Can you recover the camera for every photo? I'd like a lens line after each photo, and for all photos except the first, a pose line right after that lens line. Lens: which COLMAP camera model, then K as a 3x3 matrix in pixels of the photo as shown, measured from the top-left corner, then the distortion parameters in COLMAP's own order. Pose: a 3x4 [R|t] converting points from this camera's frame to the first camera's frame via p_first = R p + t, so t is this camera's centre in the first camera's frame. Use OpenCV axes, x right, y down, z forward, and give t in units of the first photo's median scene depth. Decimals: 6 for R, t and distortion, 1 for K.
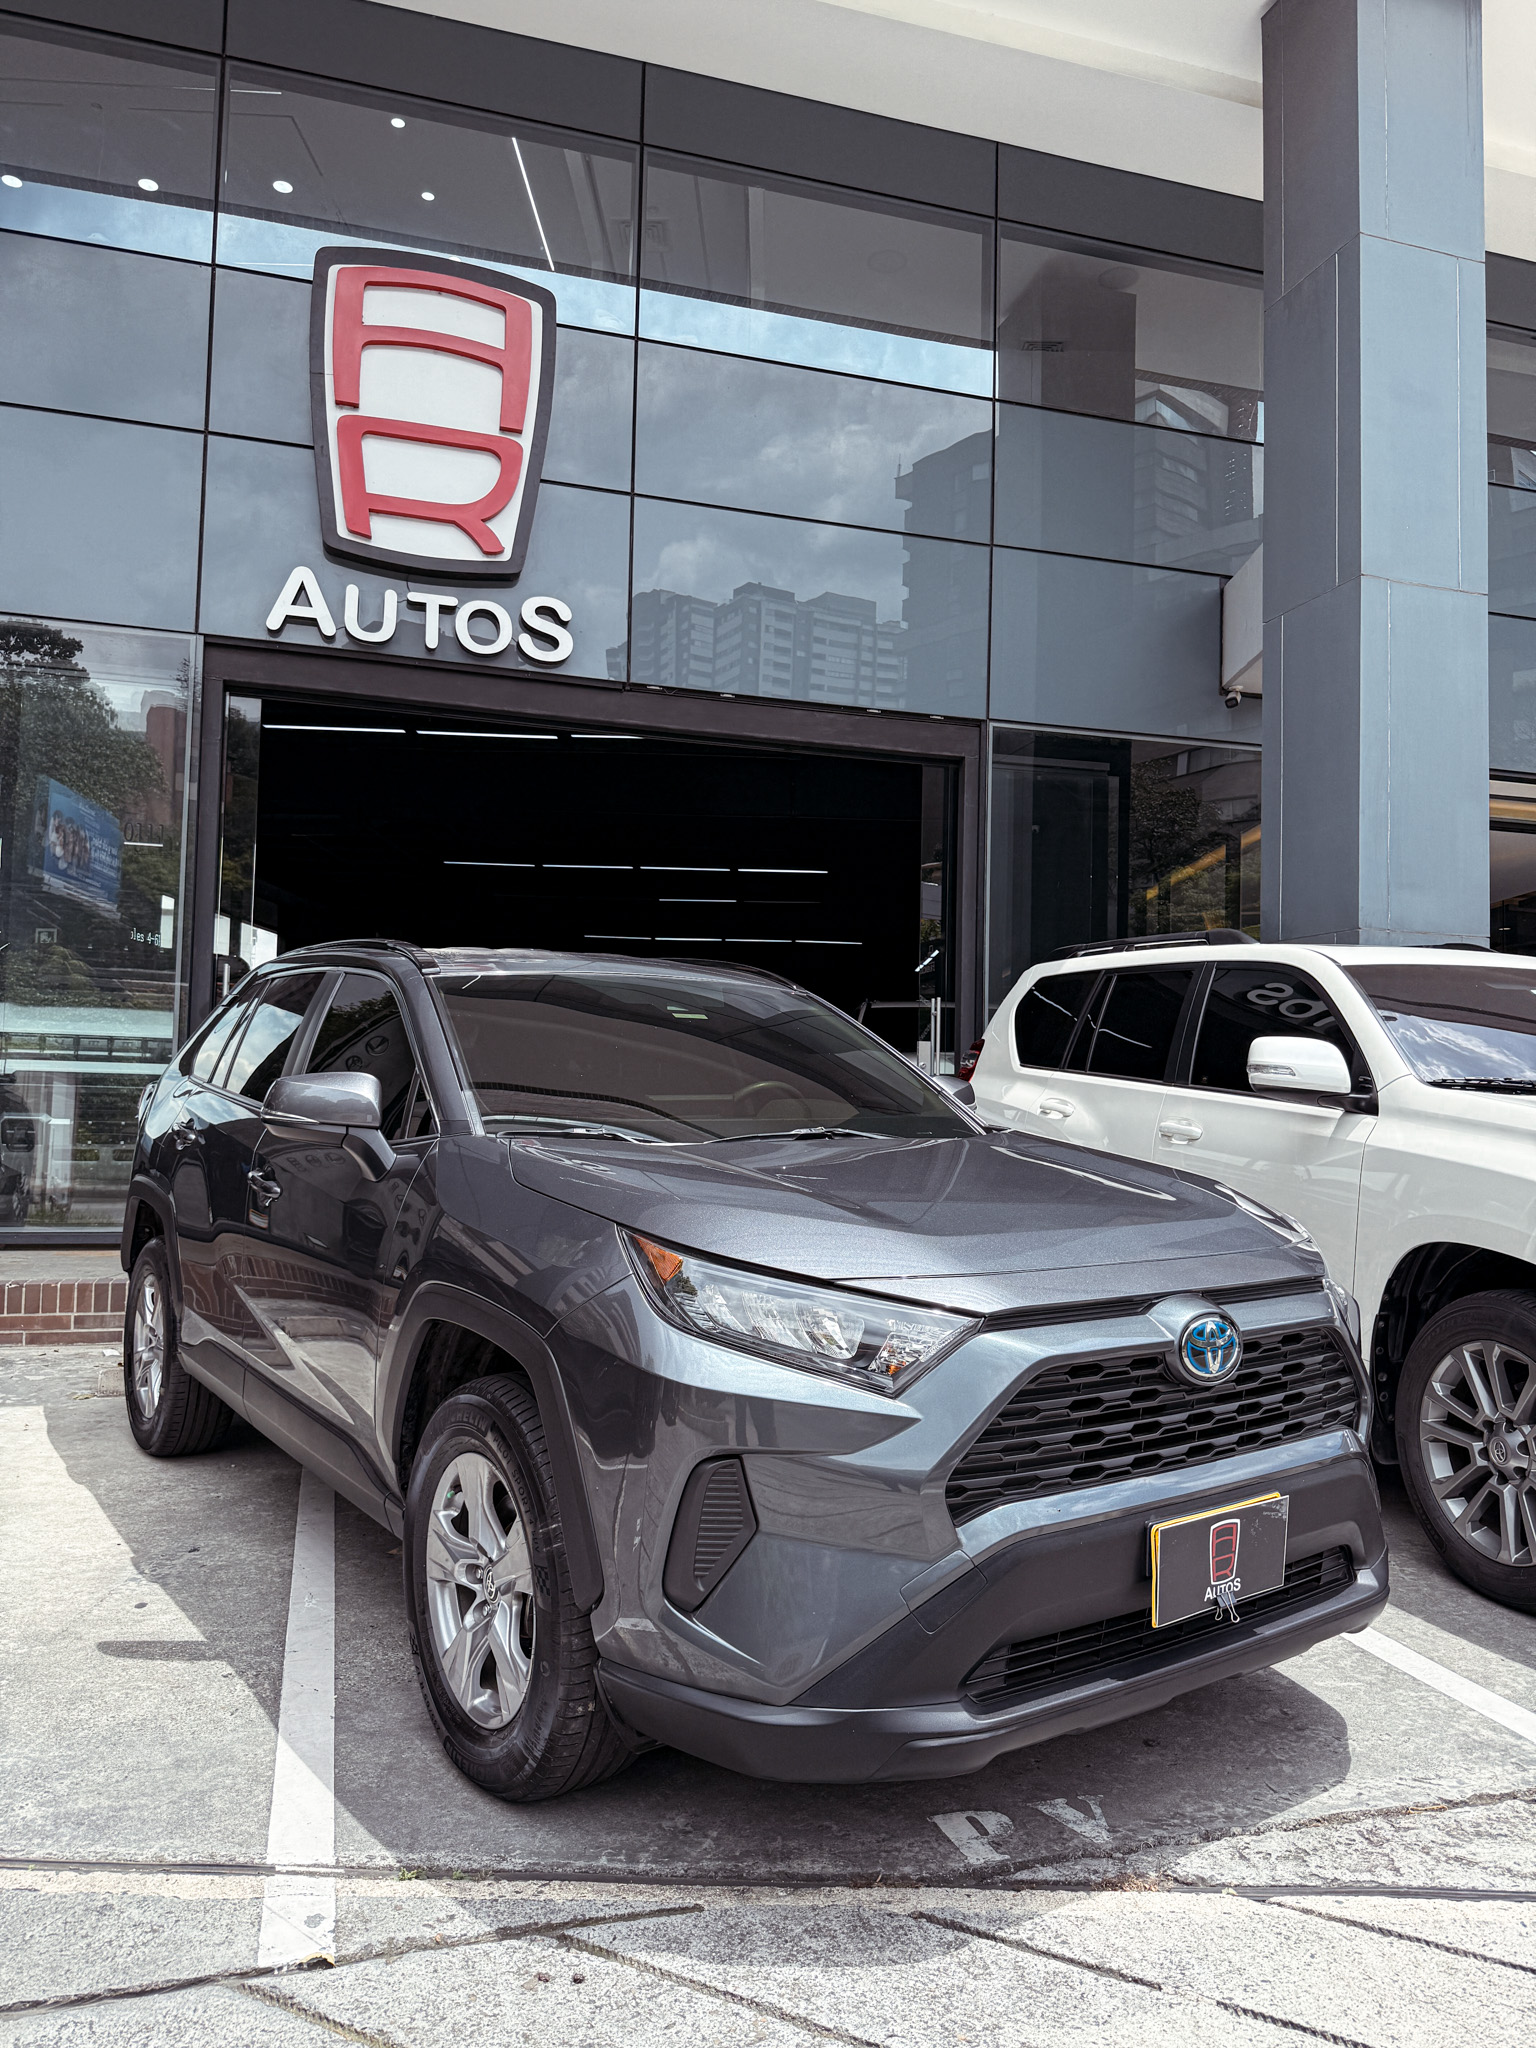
lens RADIAL K [[1439.3, 0, 767.4], [0, 1439.3, 1020.6], [0, 0, 1]] dist [0.018558, -0.033272]
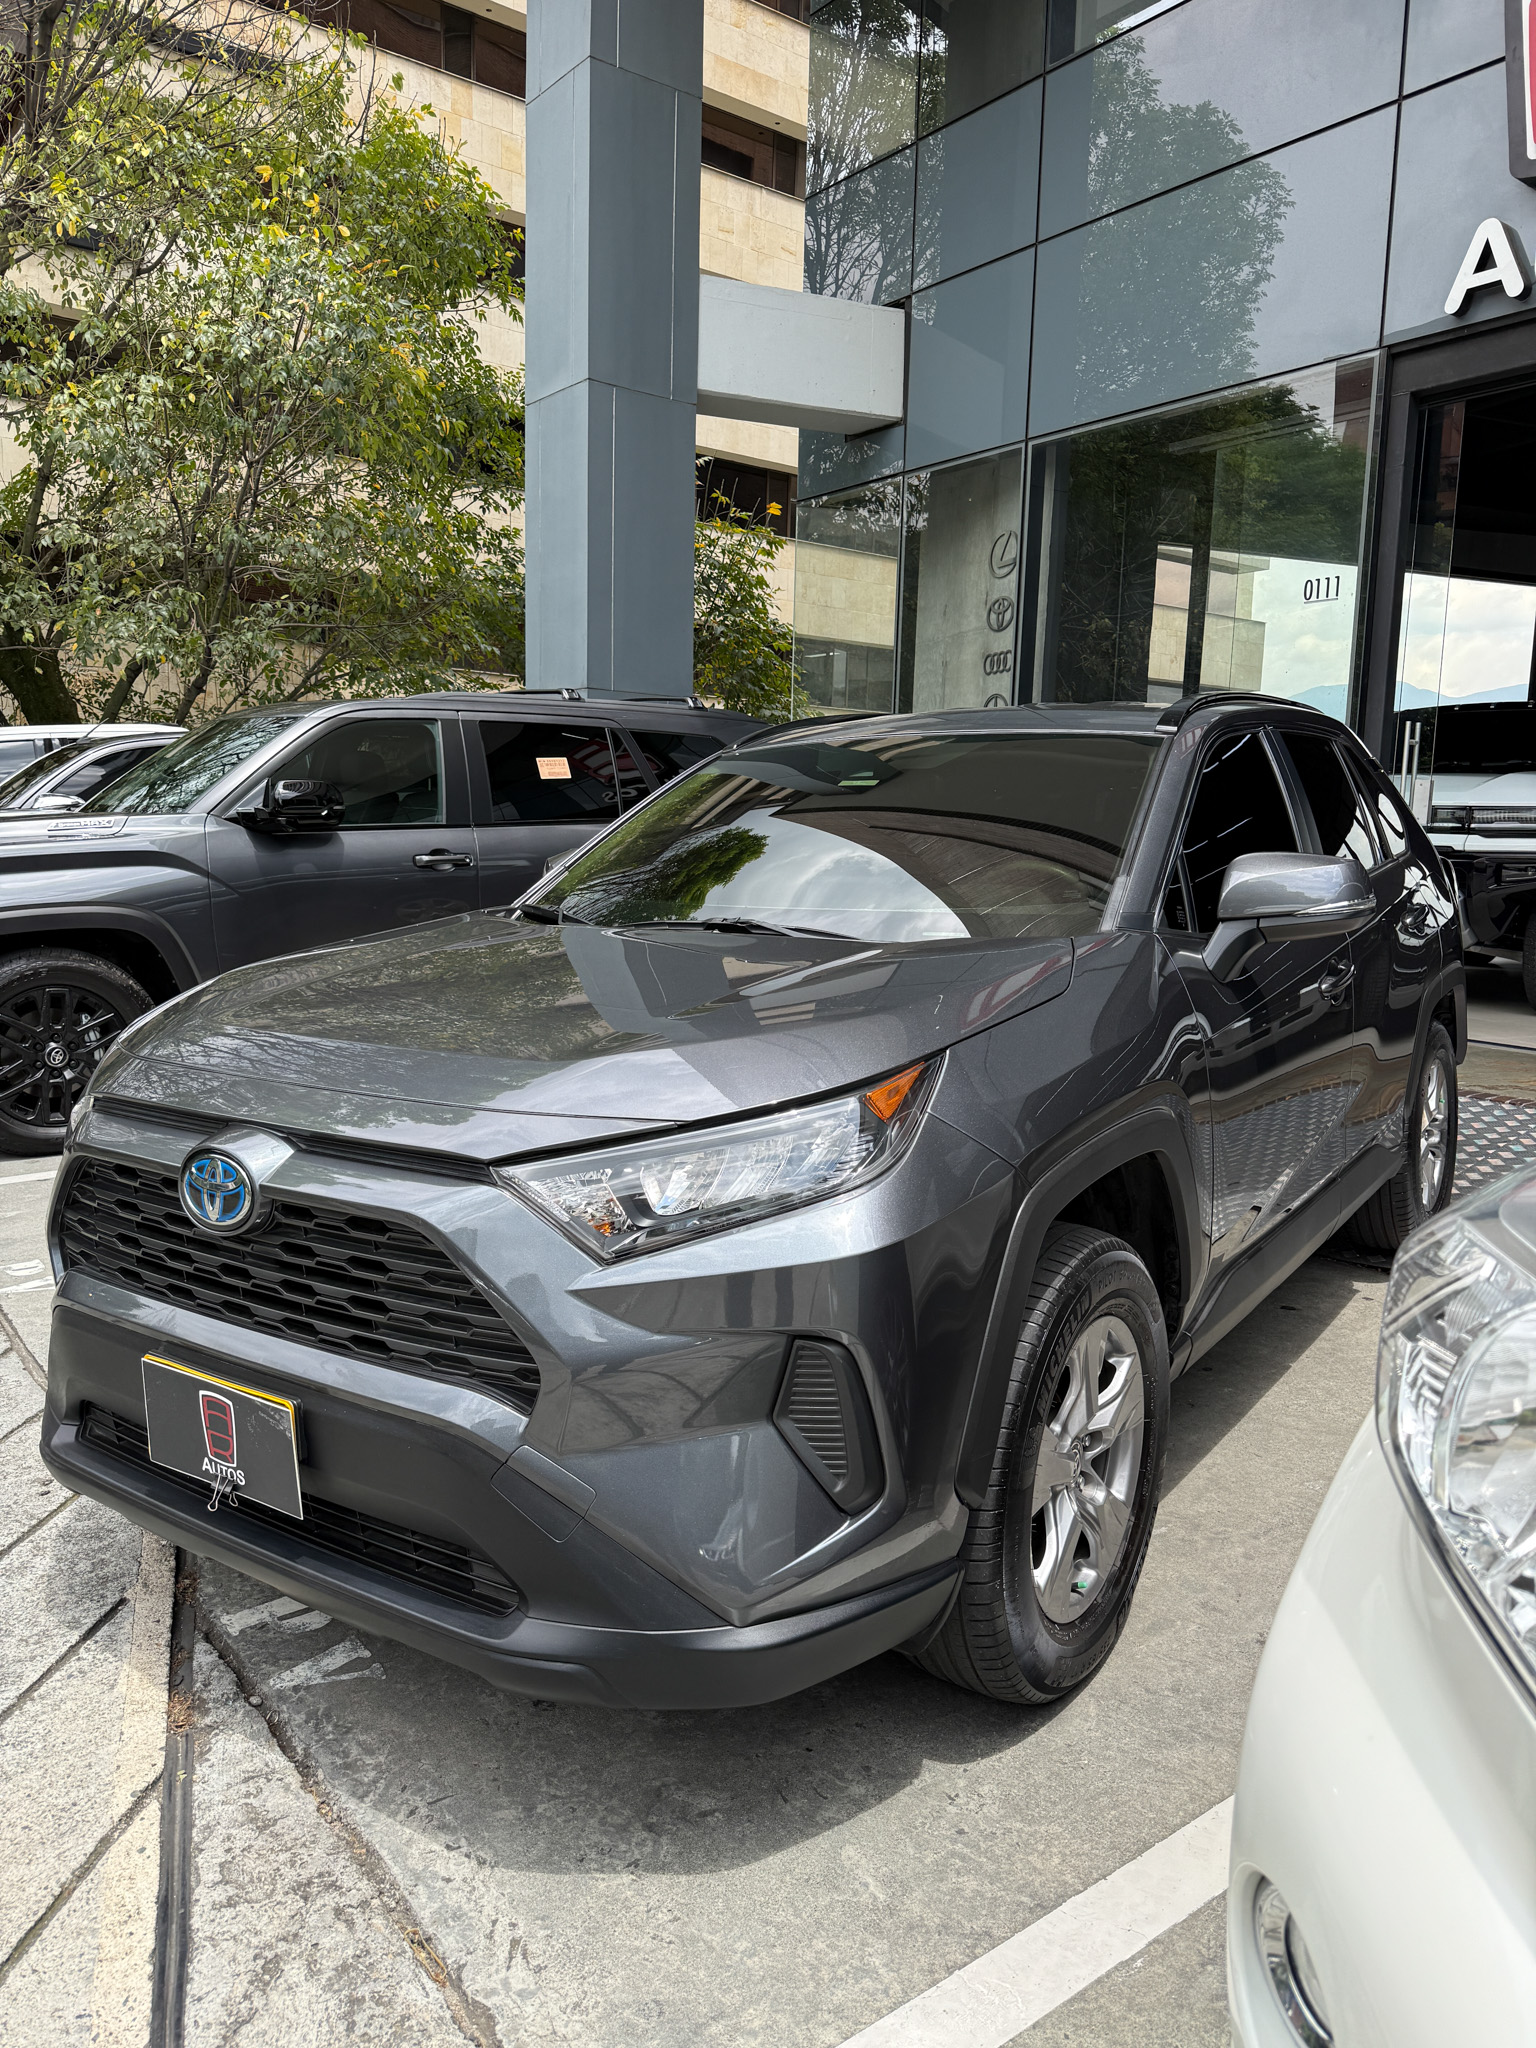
lens RADIAL K [[1439.3, 0, 766.5], [0, 1439.3, 1030.2], [0, 0, 1]] dist [0.018558, -0.033272]
pose [[0.364315, 0.122363, -0.923202, 1.114305], [0.031739, 0.989123, 0.143626, 0.029224], [0.930735, -0.081626, 0.356469, 0.966263]]
